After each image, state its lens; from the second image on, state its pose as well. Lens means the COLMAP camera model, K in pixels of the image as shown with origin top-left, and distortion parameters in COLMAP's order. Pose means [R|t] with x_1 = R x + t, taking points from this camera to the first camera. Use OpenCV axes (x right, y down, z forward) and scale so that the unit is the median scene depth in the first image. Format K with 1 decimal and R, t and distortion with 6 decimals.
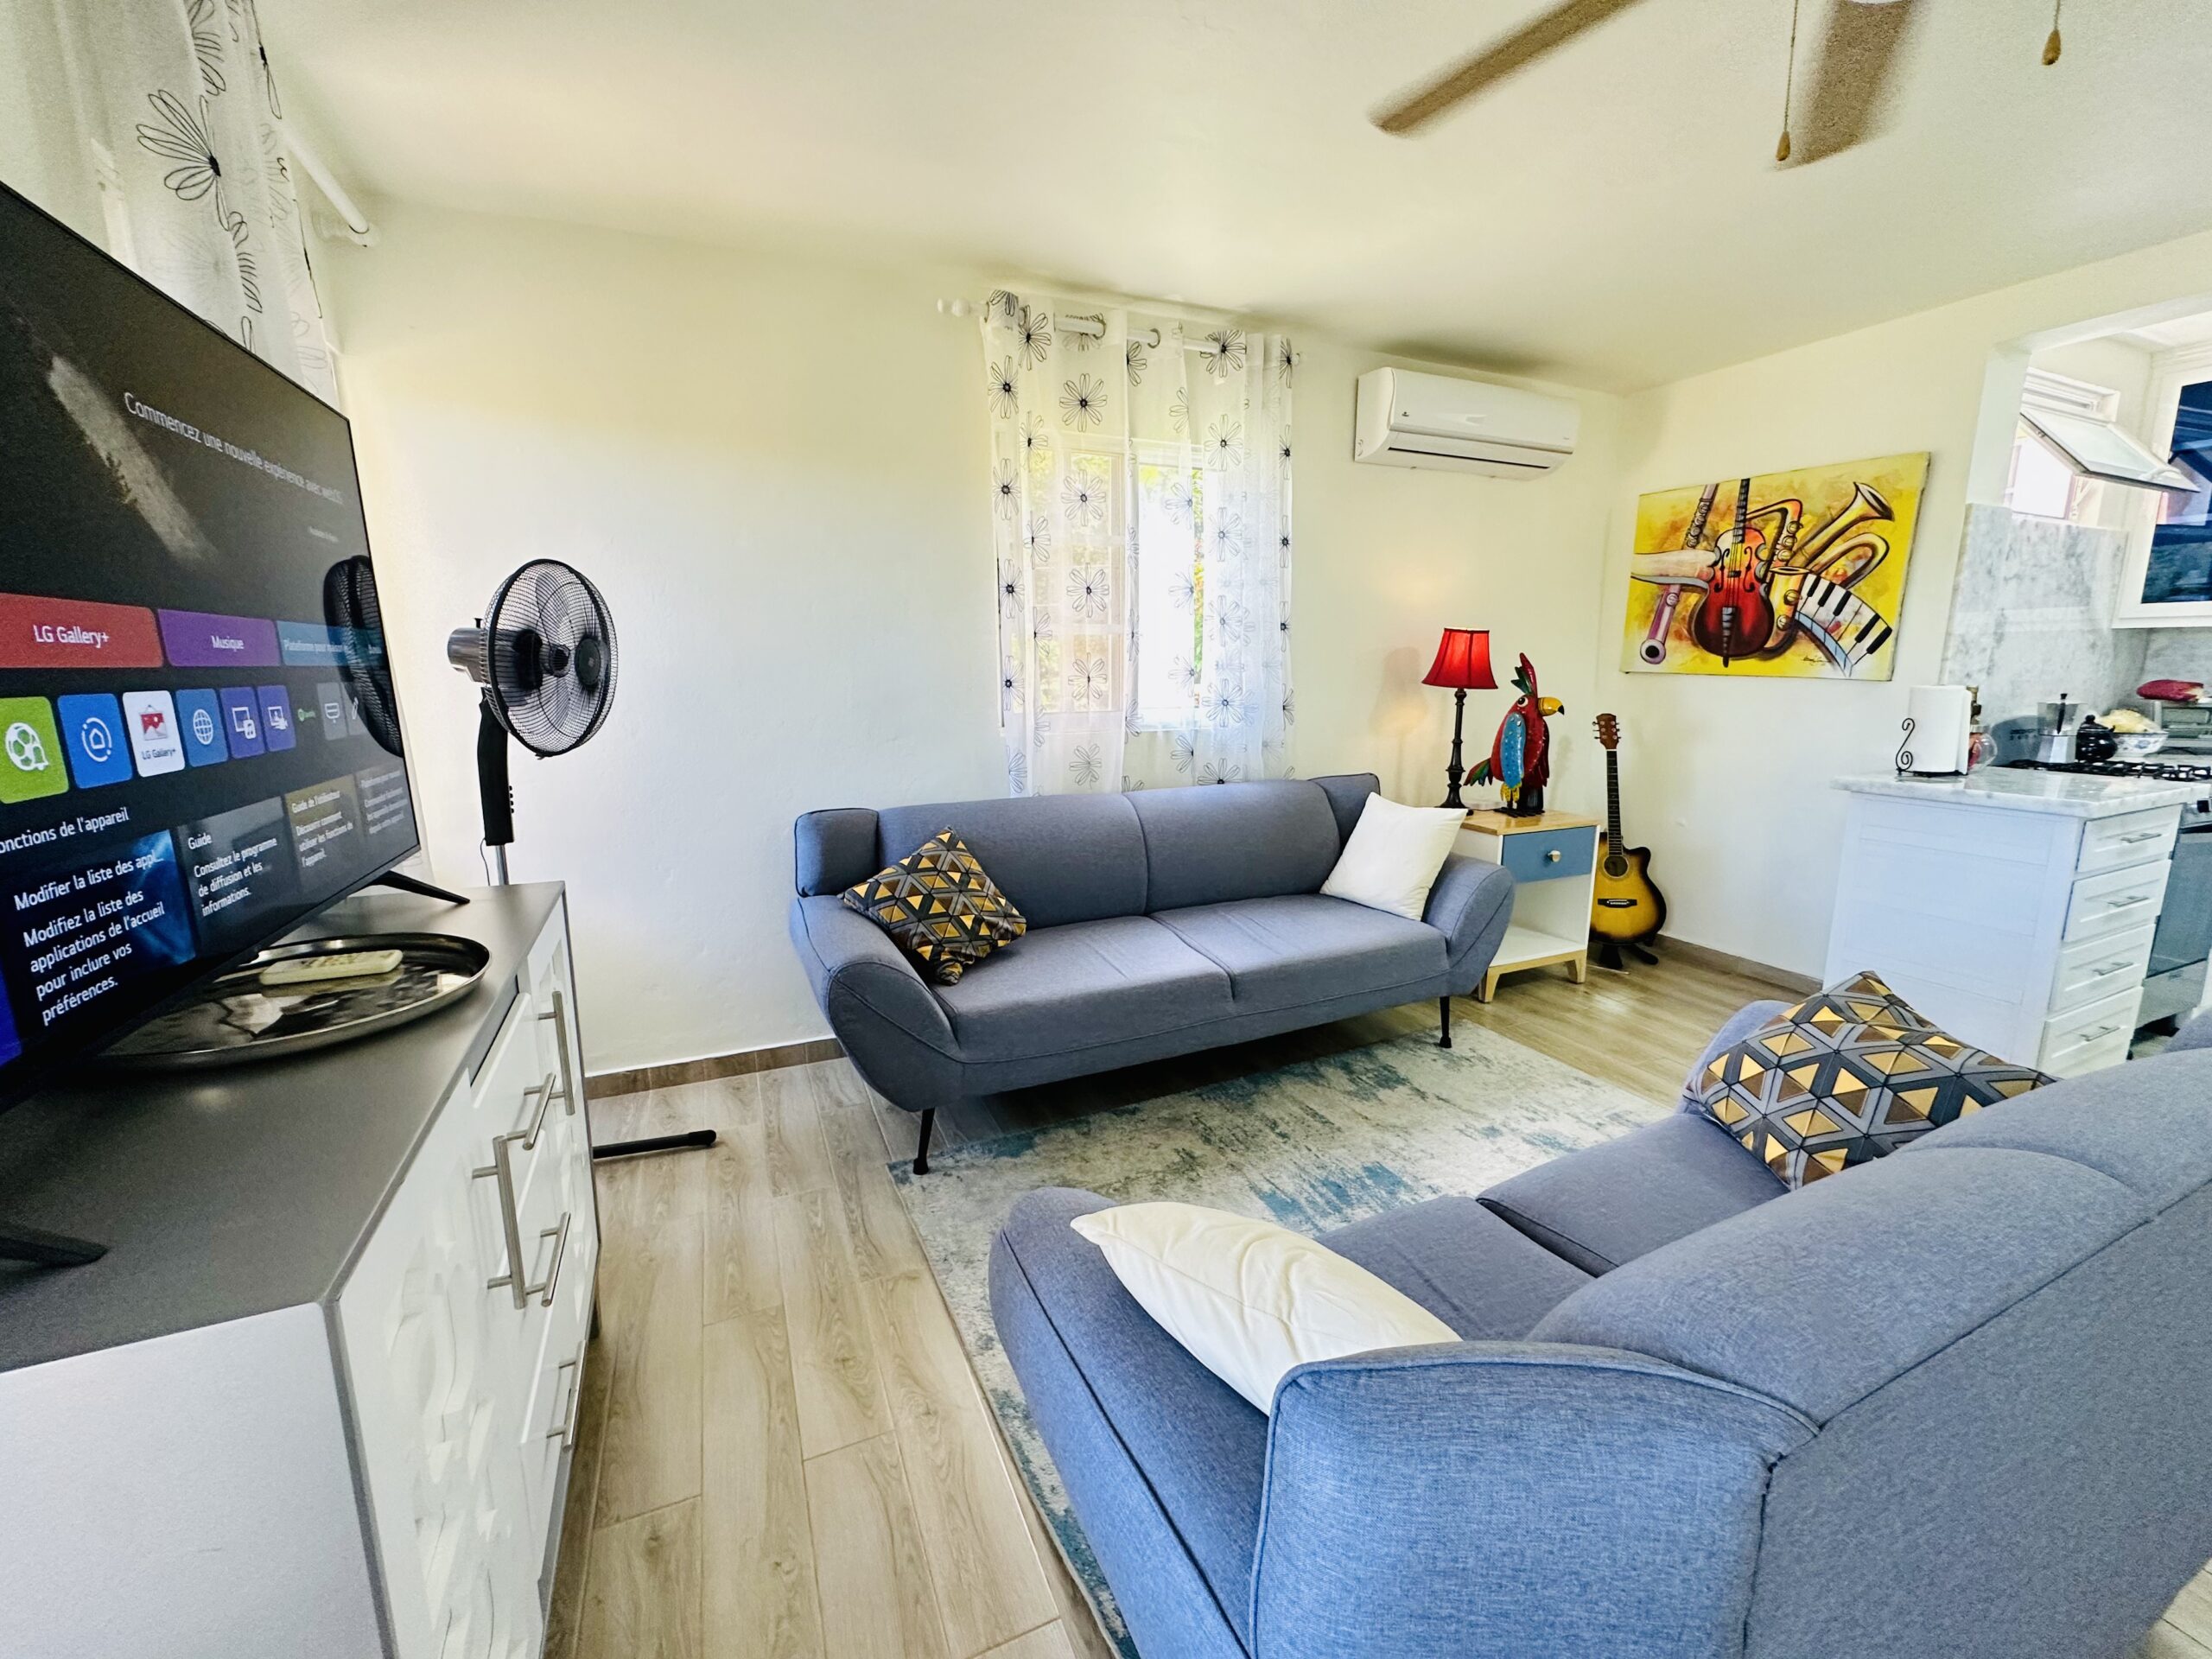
lens RADIAL K [[888.4, 0, 1108.8], [0, 888.4, 827.7], [0, 0, 1]] dist [-0.007340, 0.001446]
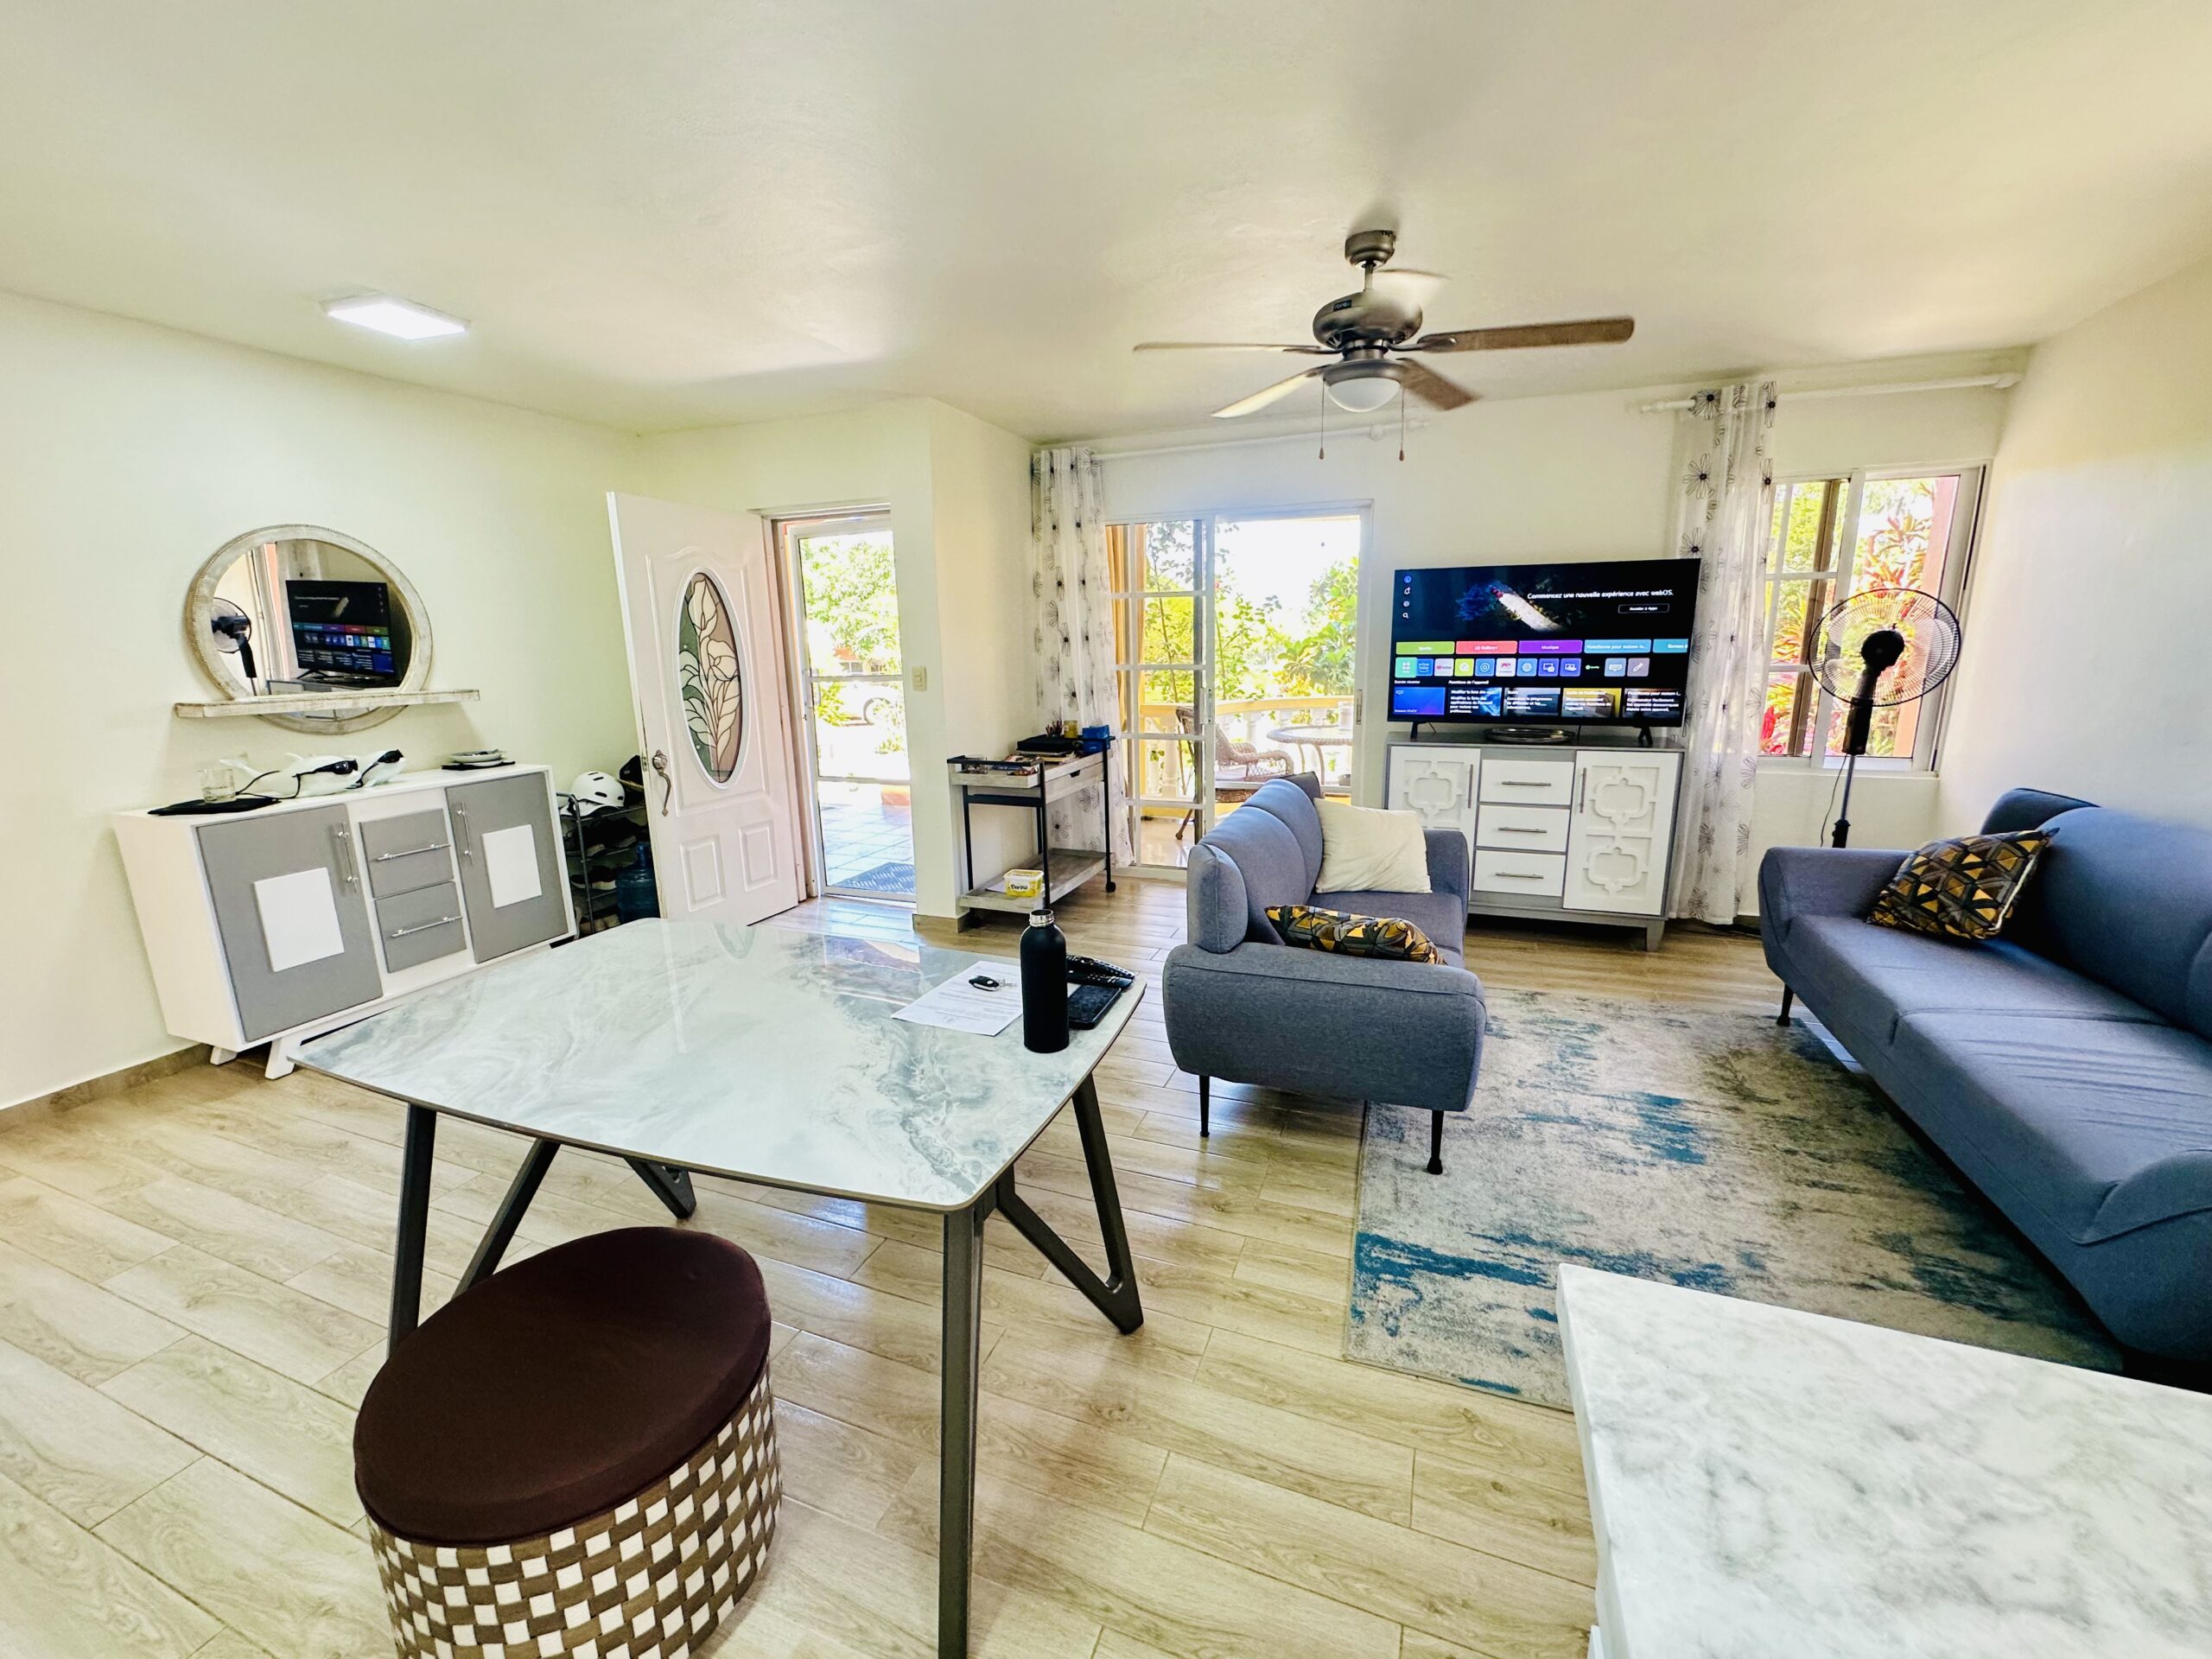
lens RADIAL K [[888.4, 0, 1109.2], [0, 888.4, 827.2], [0, 0, 1]] dist [-0.007340, 0.001446]
pose [[-0.706859, 0.166758, -0.687417, 1.108998], [-0.109156, 0.934458, 0.338930, -0.197427], [0.698882, 0.314611, -0.642327, 0.815454]]
